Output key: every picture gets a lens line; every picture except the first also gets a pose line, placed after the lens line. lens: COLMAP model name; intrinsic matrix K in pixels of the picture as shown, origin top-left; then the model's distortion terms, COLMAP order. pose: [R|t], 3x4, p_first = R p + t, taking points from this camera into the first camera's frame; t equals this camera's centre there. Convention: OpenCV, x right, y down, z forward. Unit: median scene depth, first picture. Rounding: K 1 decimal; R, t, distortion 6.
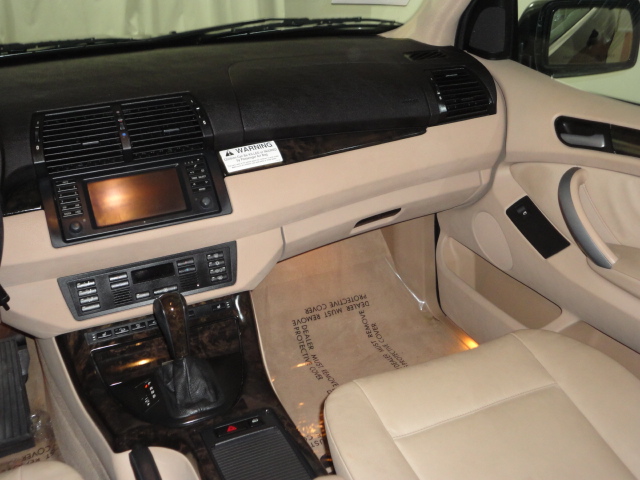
lens RADIAL K [[686.7, 0, 315.7], [0, 686.7, 240.9], [0, 0, 1]] dist [0.003296, 0.000000]
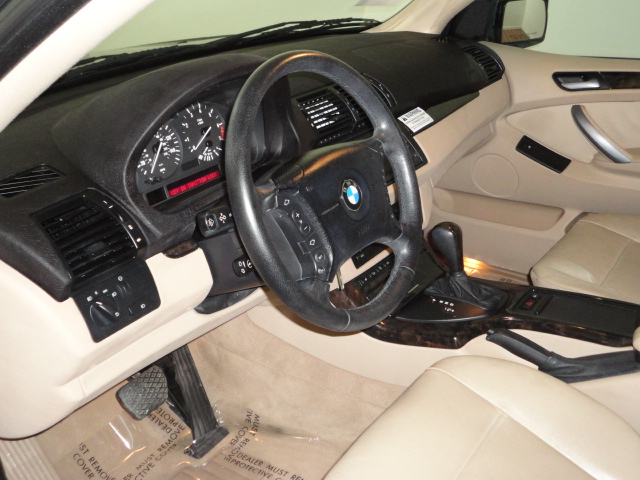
lens RADIAL K [[686.7, 0, 323.5], [0, 686.7, 241.4], [0, 0, 1]] dist [0.003296, 0.000000]
pose [[0.858746, -0.200516, 0.471539, -0.908154], [0.216882, 0.975992, 0.020053, 0.033120], [-0.464239, 0.085048, 0.881617, -0.009175]]
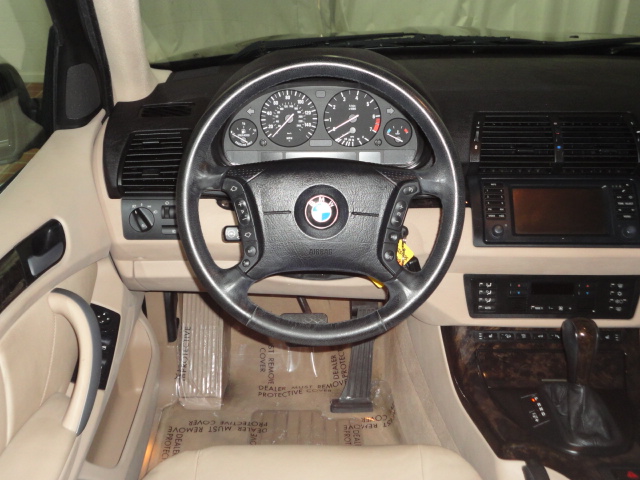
lens RADIAL K [[686.7, 0, 319.3], [0, 686.7, 235.9], [0, 0, 1]] dist [0.003296, 0.000000]
pose [[0.915648, 0.214259, -0.340120, -0.224527], [-0.207847, 0.976577, 0.055642, -0.012677], [0.344076, 0.019744, 0.938734, -0.047012]]
